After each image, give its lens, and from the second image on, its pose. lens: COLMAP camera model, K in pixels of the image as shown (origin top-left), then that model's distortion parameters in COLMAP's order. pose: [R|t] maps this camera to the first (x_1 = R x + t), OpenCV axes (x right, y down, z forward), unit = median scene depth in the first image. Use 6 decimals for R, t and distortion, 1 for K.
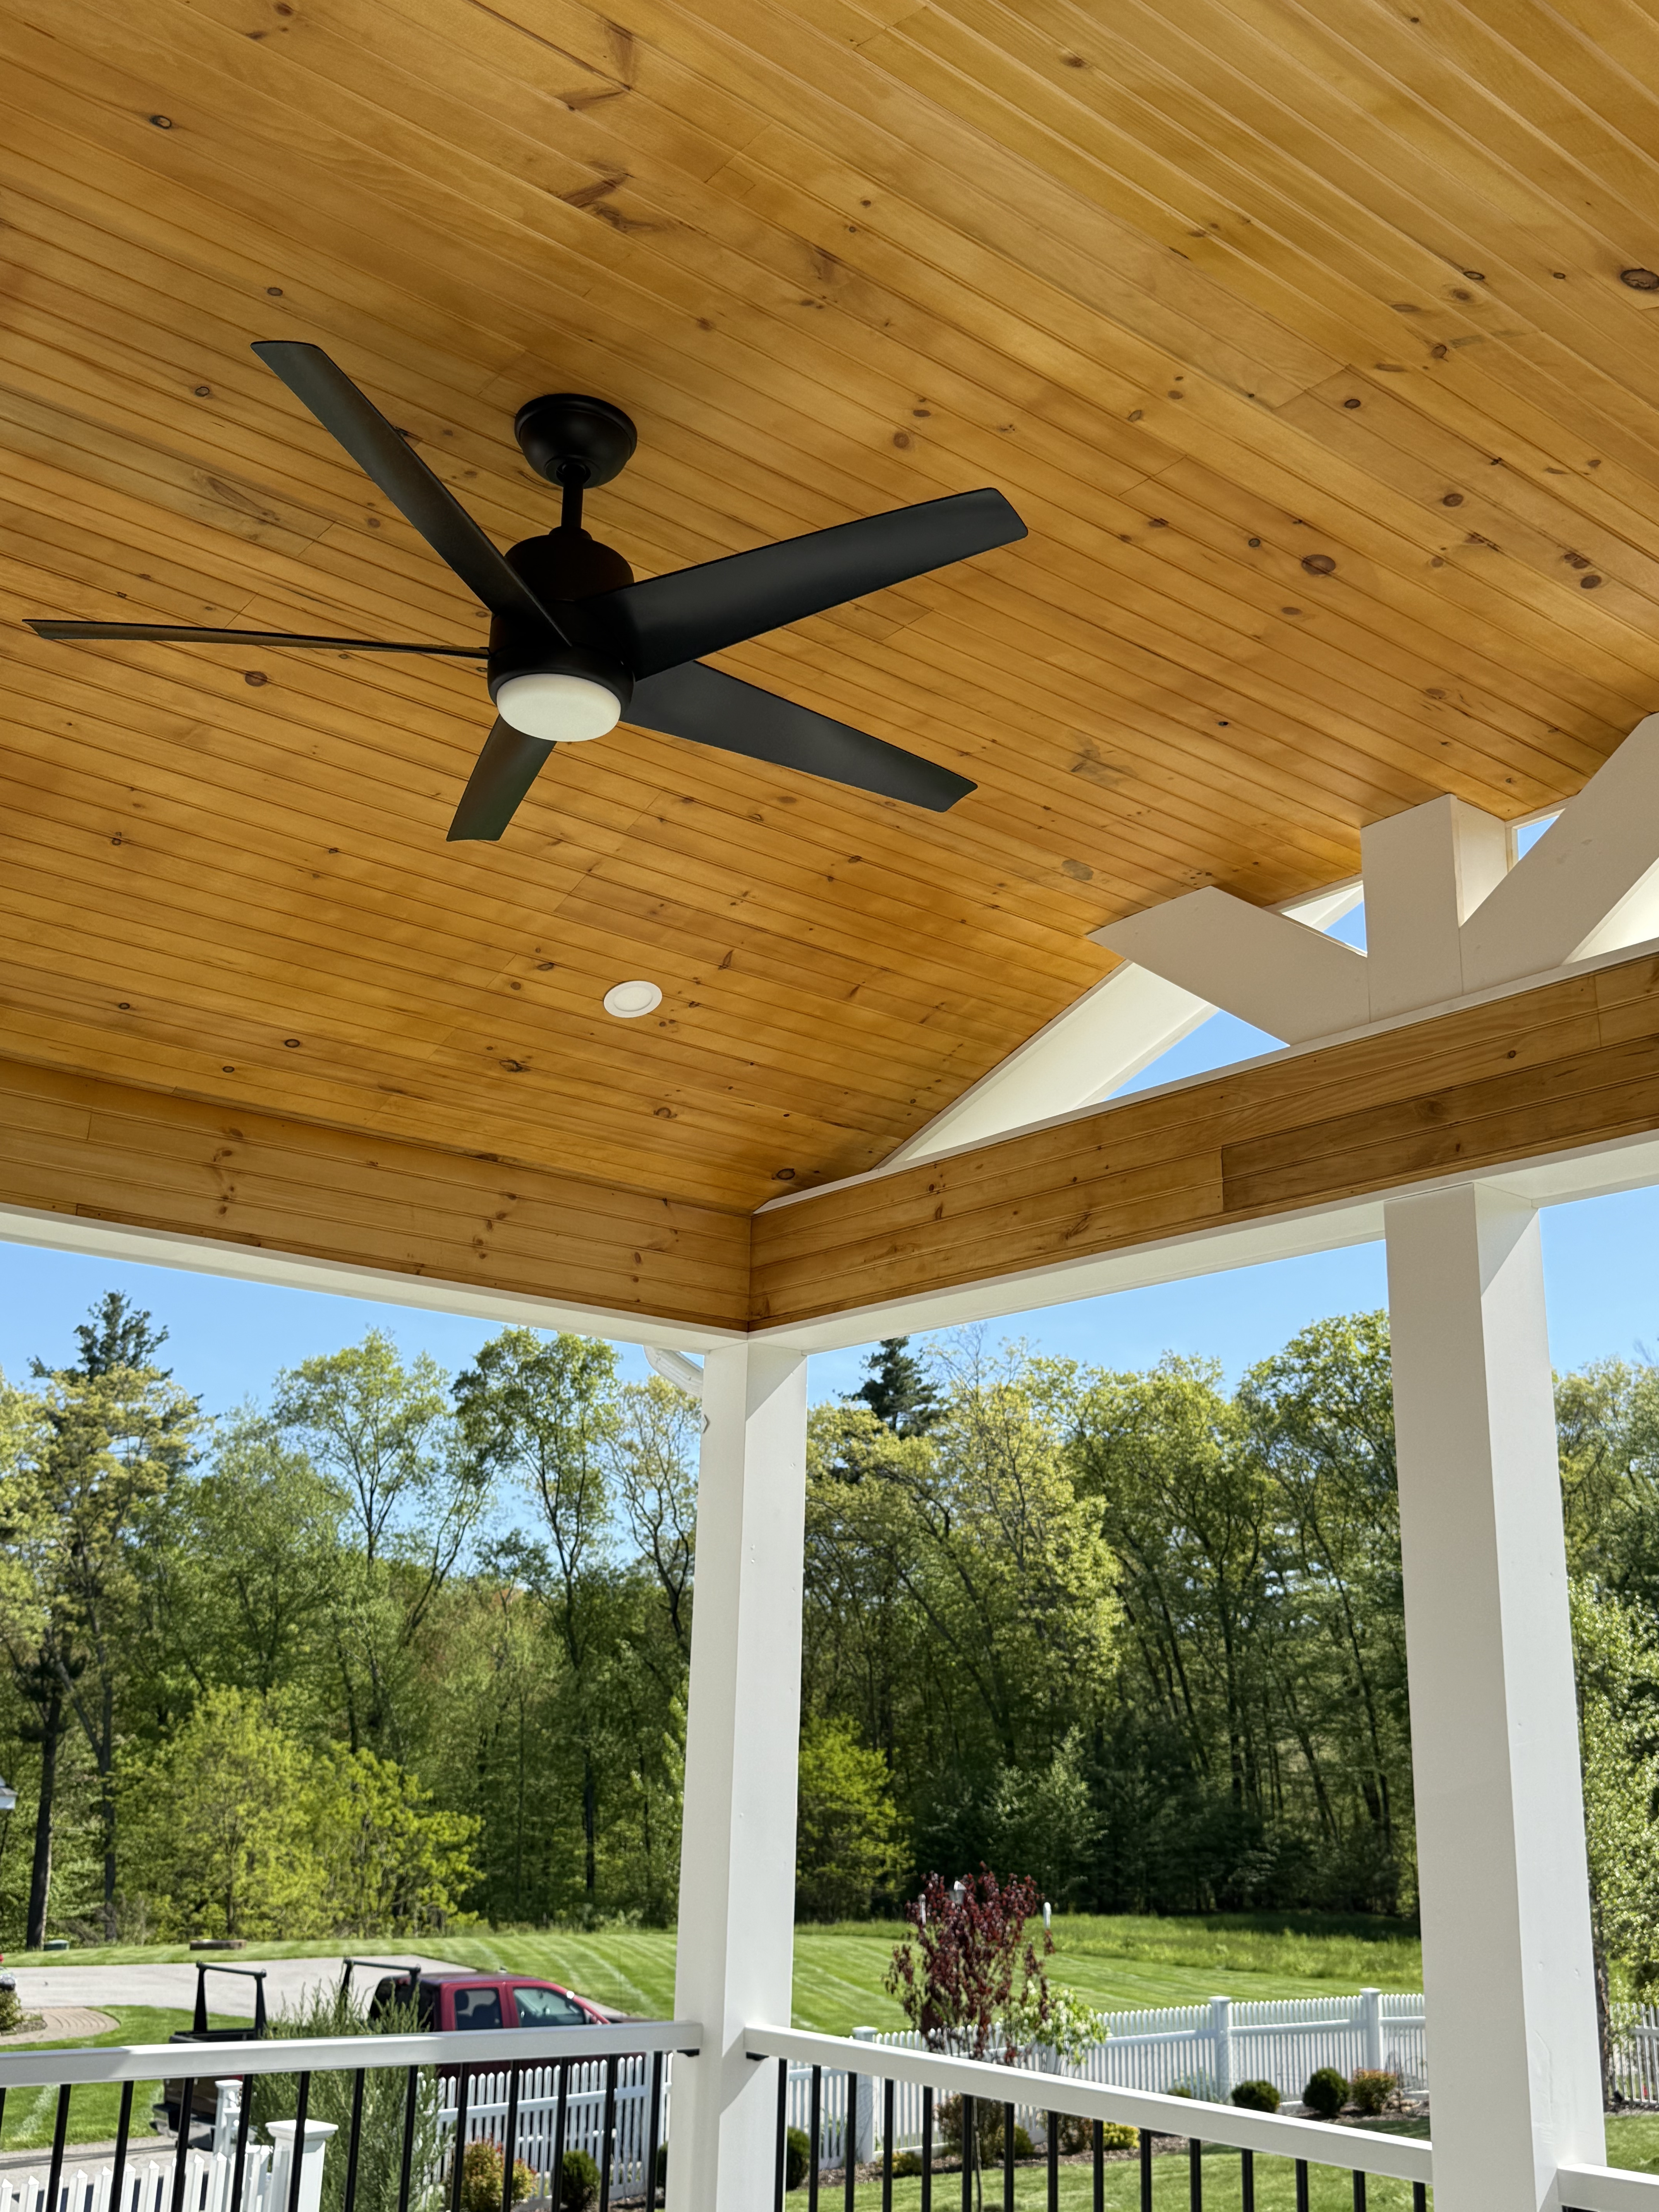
lens RADIAL K [[2176.4, 0, 829.5], [0, 2176.4, 1106.0], [0, 0, 1]] dist [0.183113, -0.398931]
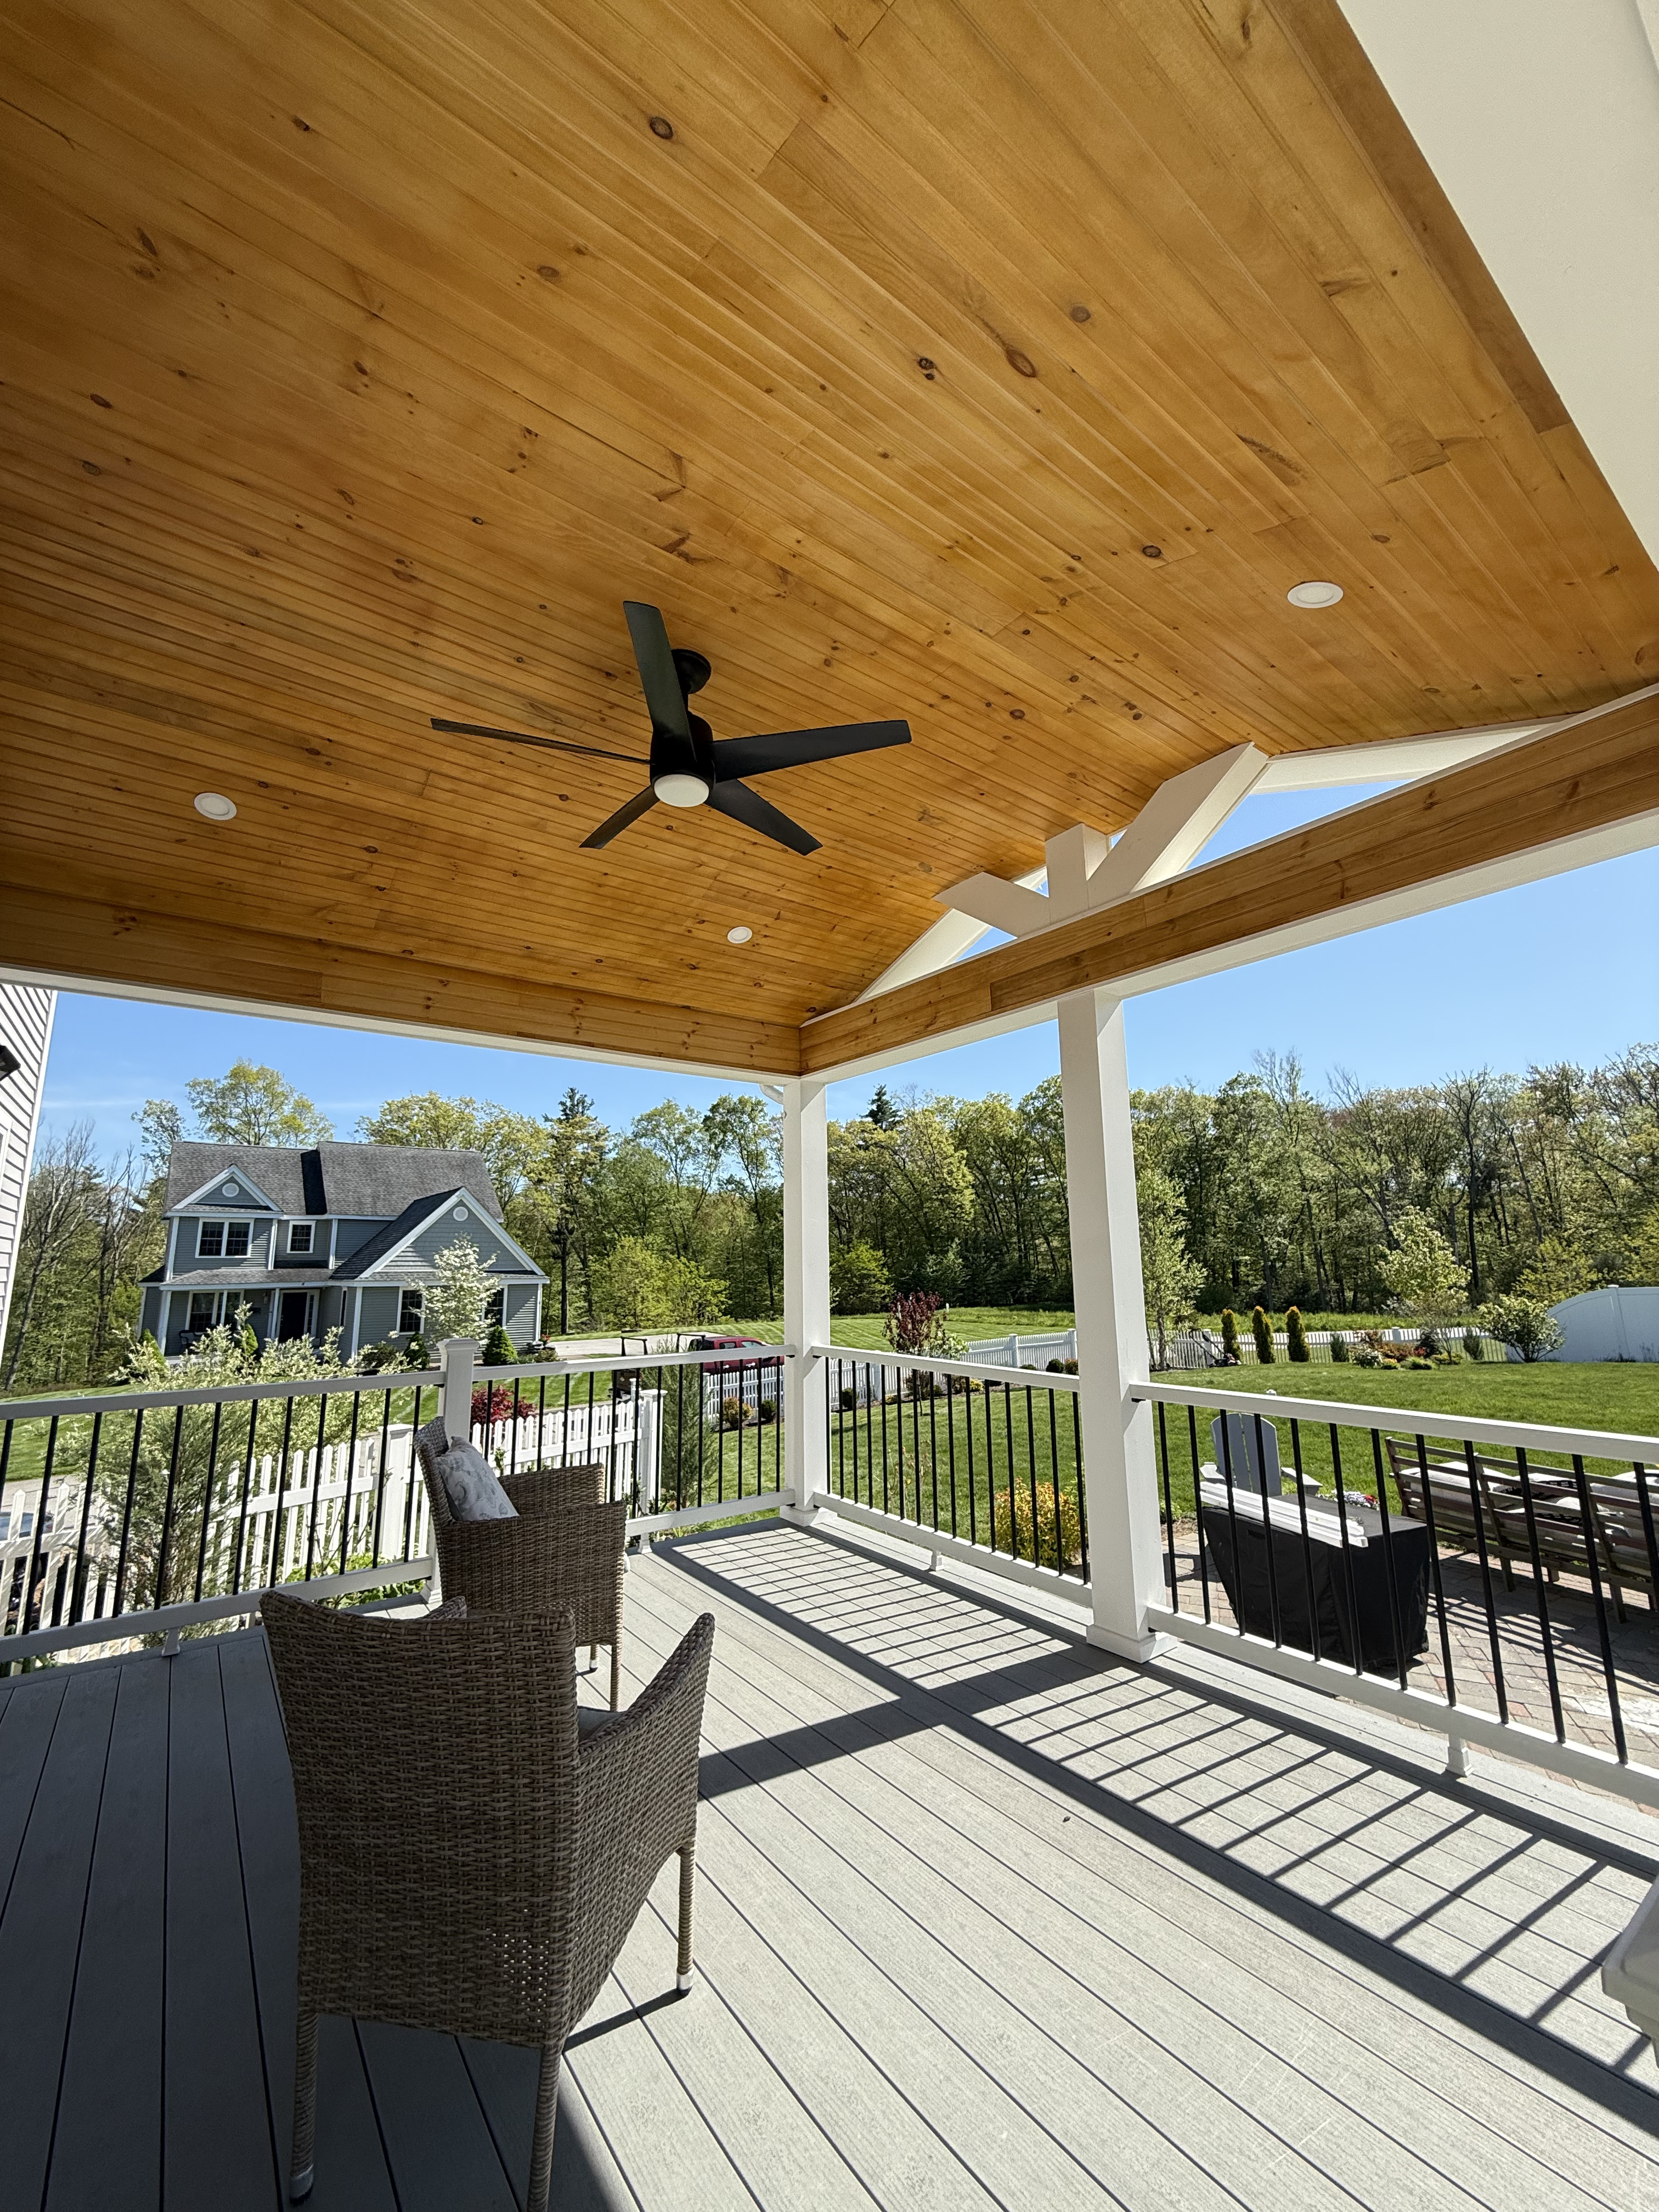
lens RADIAL K [[878.0, 0, 829.5], [0, 878.0, 1106.0], [0, 0, 1]] dist [-0.000915, 0.000059]
pose [[0.998479, -0.046324, -0.029910, 0.025219], [0.049539, 0.991821, 0.117632, 0.025892], [0.024216, -0.118935, 0.992607, 0.035914]]
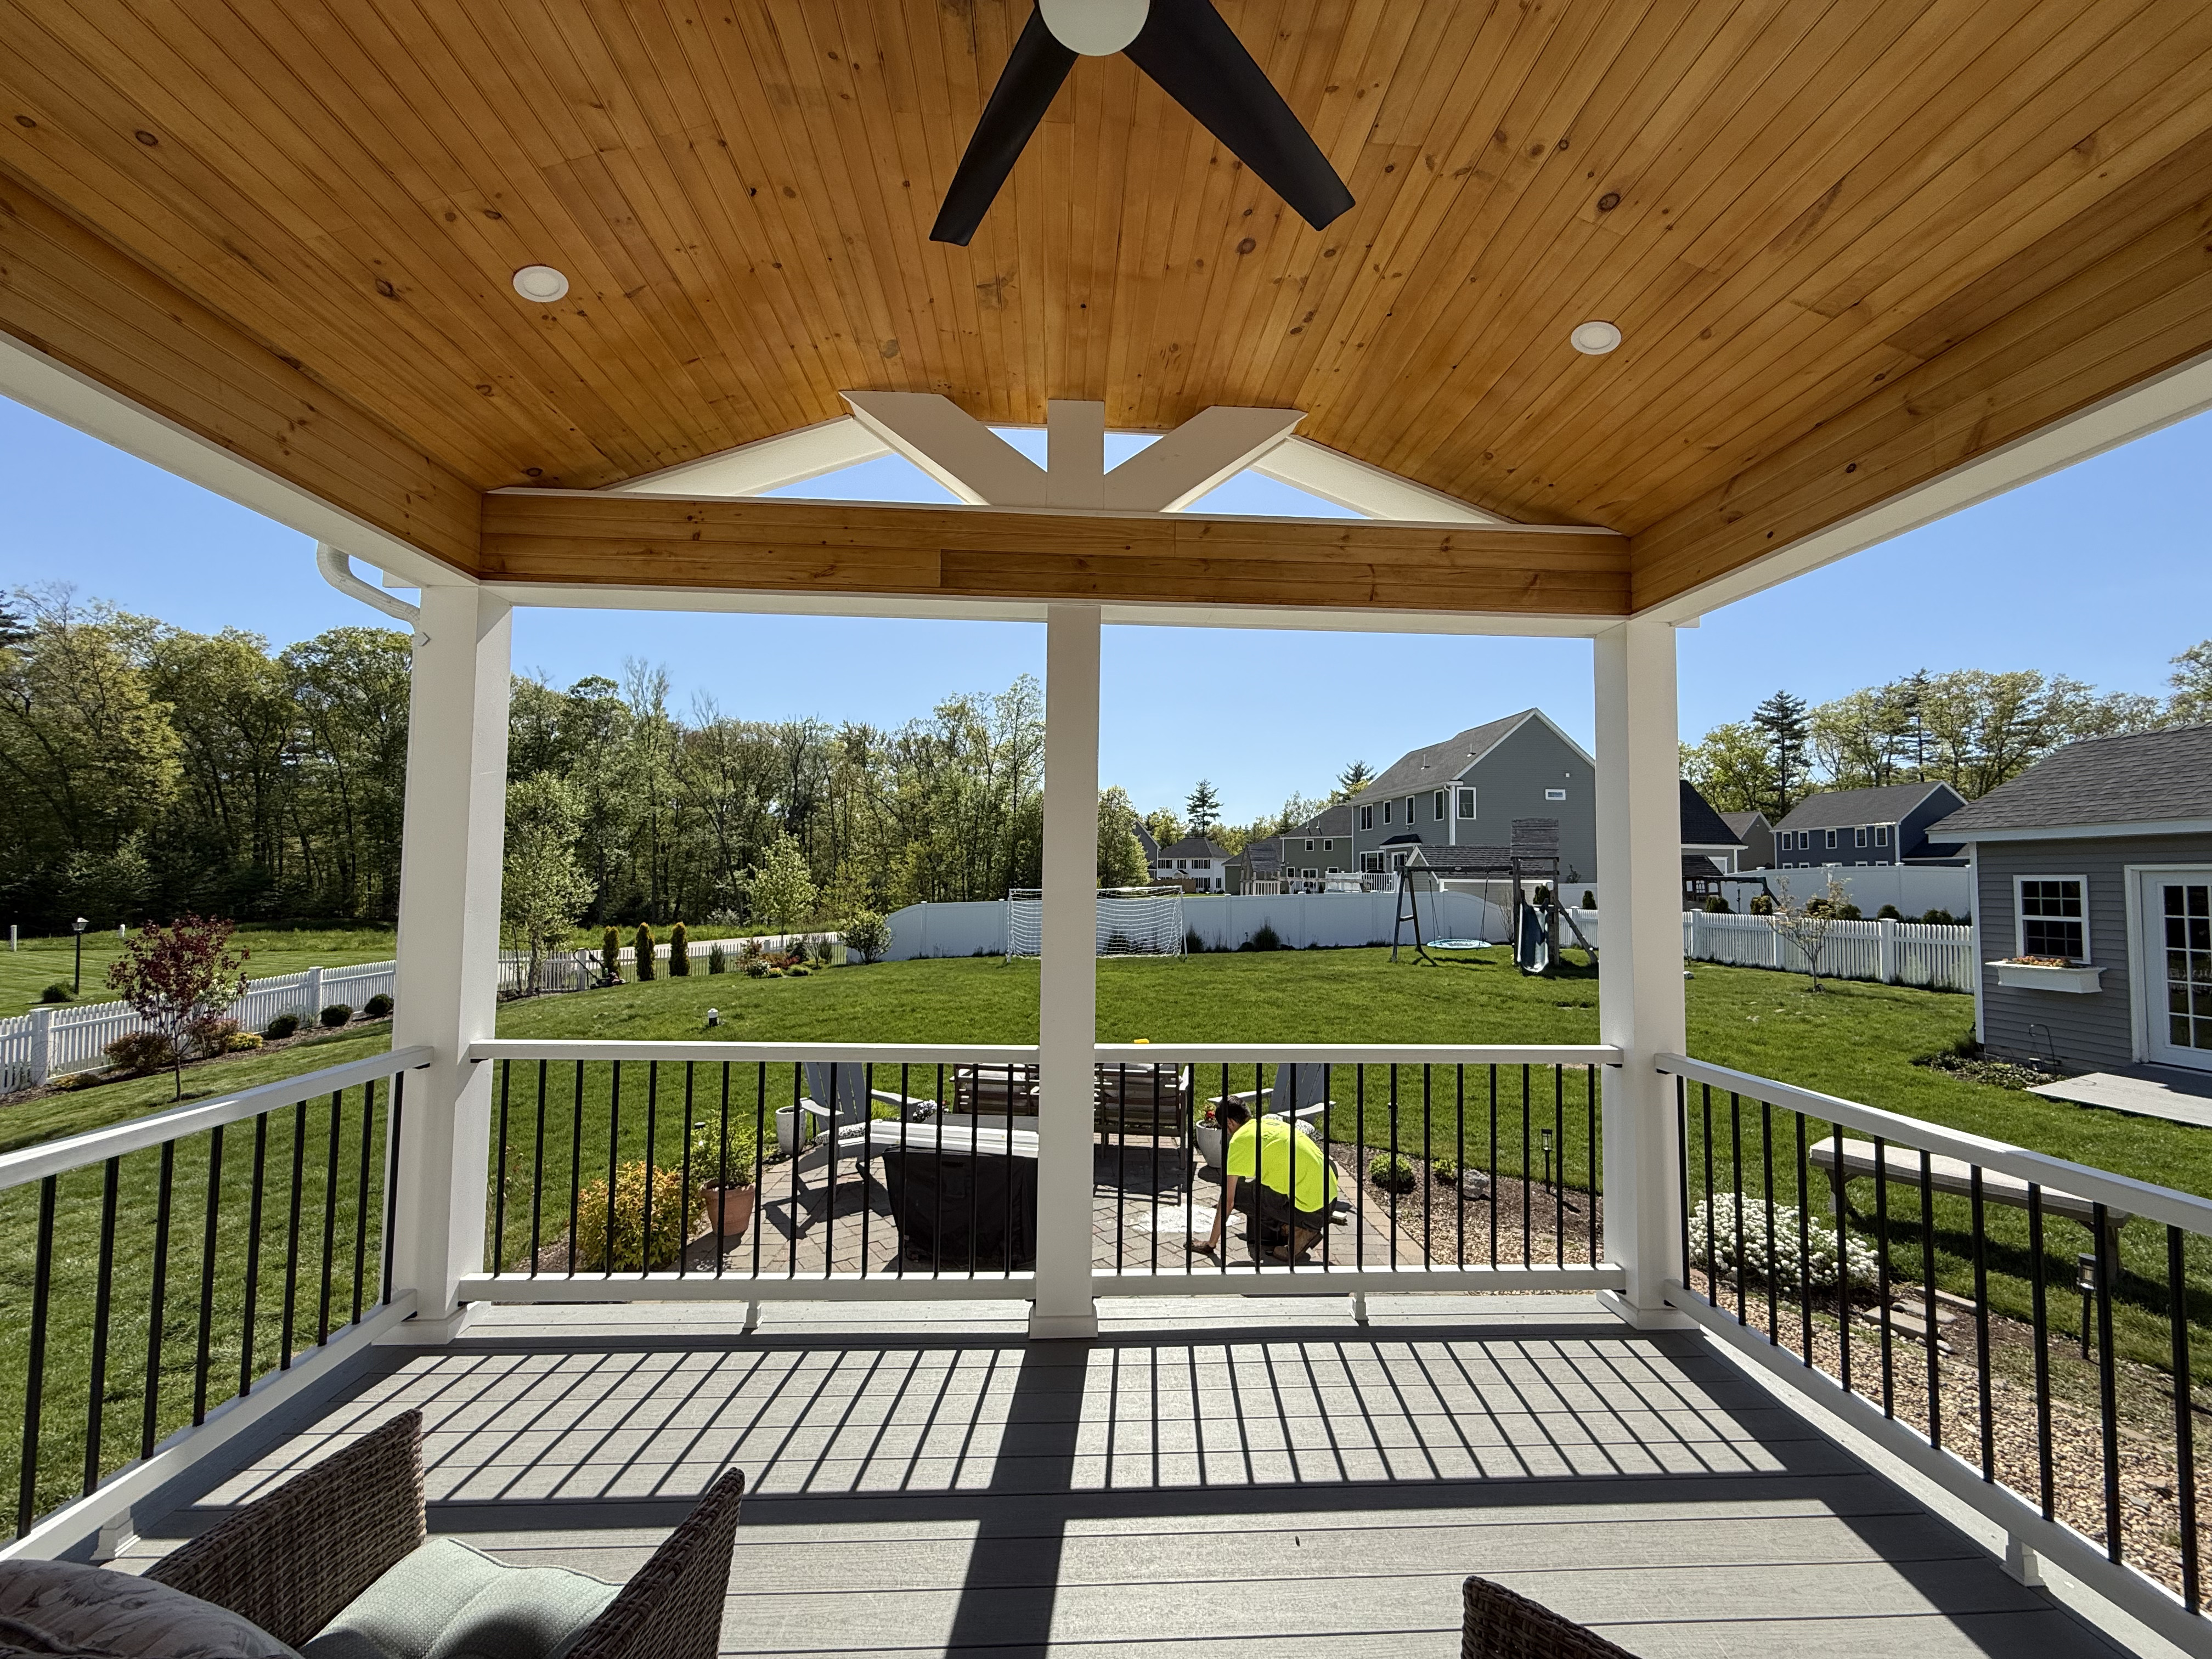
lens RADIAL K [[878.0, 0, 1101.2], [0, 878.0, 835.7], [0, 0, 1]] dist [-0.000915, 0.000059]
pose [[0.578157, 0.018957, 0.815705, -0.283513], [-0.237792, 0.960246, 0.146227, 0.093235], [-0.780506, -0.278510, 0.559681, 0.380649]]
